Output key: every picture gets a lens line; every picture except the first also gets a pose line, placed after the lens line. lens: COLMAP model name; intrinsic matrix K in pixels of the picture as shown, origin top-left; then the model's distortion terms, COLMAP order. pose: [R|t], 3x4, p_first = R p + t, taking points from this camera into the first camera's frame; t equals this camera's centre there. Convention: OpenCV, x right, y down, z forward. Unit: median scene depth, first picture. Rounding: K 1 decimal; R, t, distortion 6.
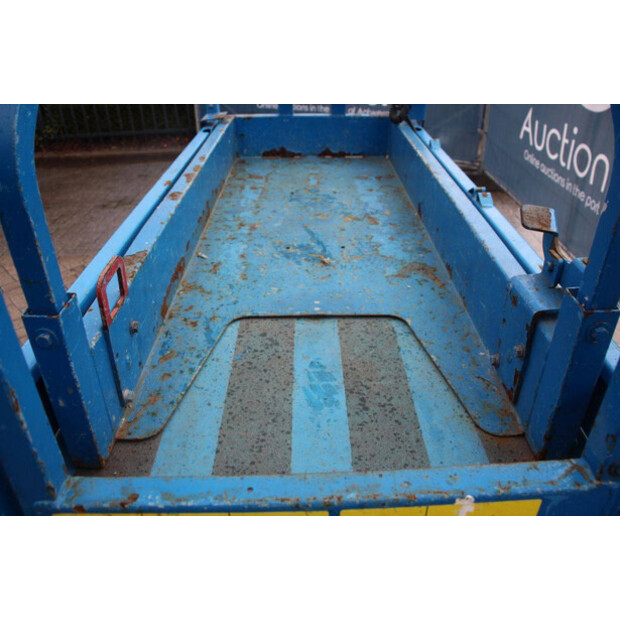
lens RADIAL K [[504.7, 0, 310.0], [0, 504.7, 310.0], [0, 0, 1]] dist [-0.123562, 0.008803]
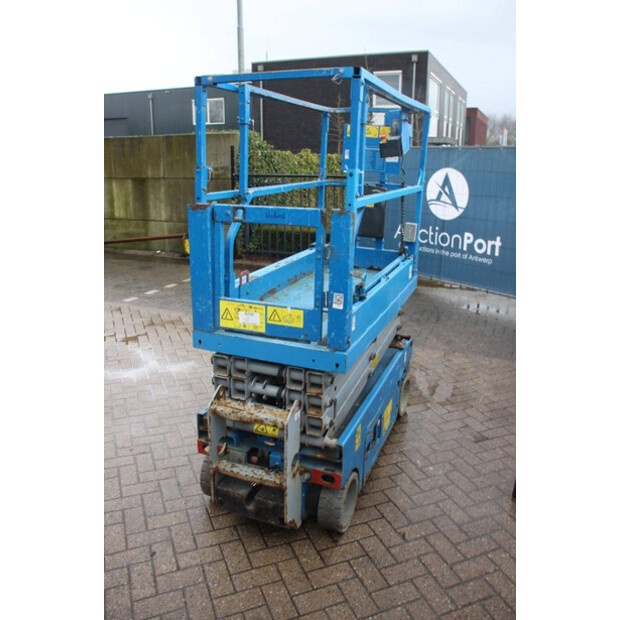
lens RADIAL K [[527.9, 0, 310.0], [0, 527.9, 310.0], [0, 0, 1]] dist [-0.158251, 0.142540]
pose [[0.928687, 0.131220, -0.346875, 0.626517], [-0.219018, 0.948843, -0.227436, 0.412696], [0.299286, 0.287189, 0.909918, -1.021408]]
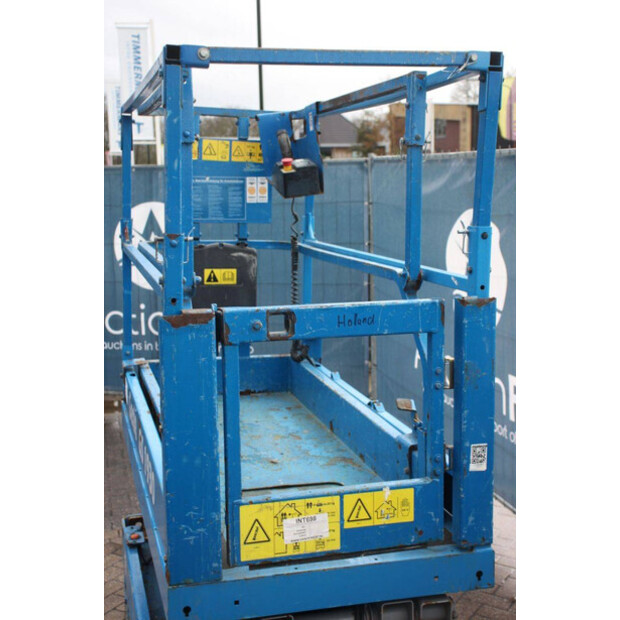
lens RADIAL K [[910.3, 0, 310.0], [0, 910.3, 310.0], [0, 0, 1]] dist [0.006193, 0.658630]
pose [[0.966915, -0.029094, 0.253435, -0.345013], [0.129122, 0.912629, -0.387861, 0.352579], [-0.220007, 0.407752, 0.886191, -0.974569]]
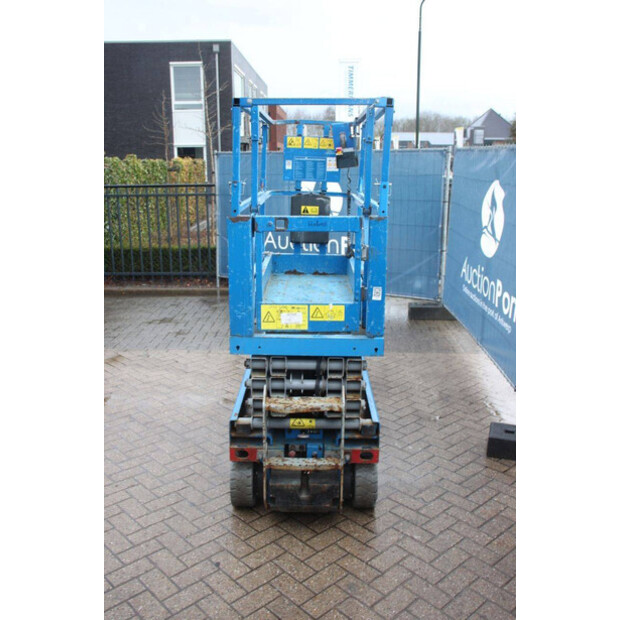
lens RADIAL K [[616.5, 0, 310.0], [0, 616.5, 310.0], [0, 0, 1]] dist [-0.083620, 0.022102]
pose [[0.999721, 0.022897, -0.005807, 0.028473], [-0.023567, 0.949958, -0.311486, 0.699202], [-0.001615, 0.311536, 0.950233, -1.527794]]
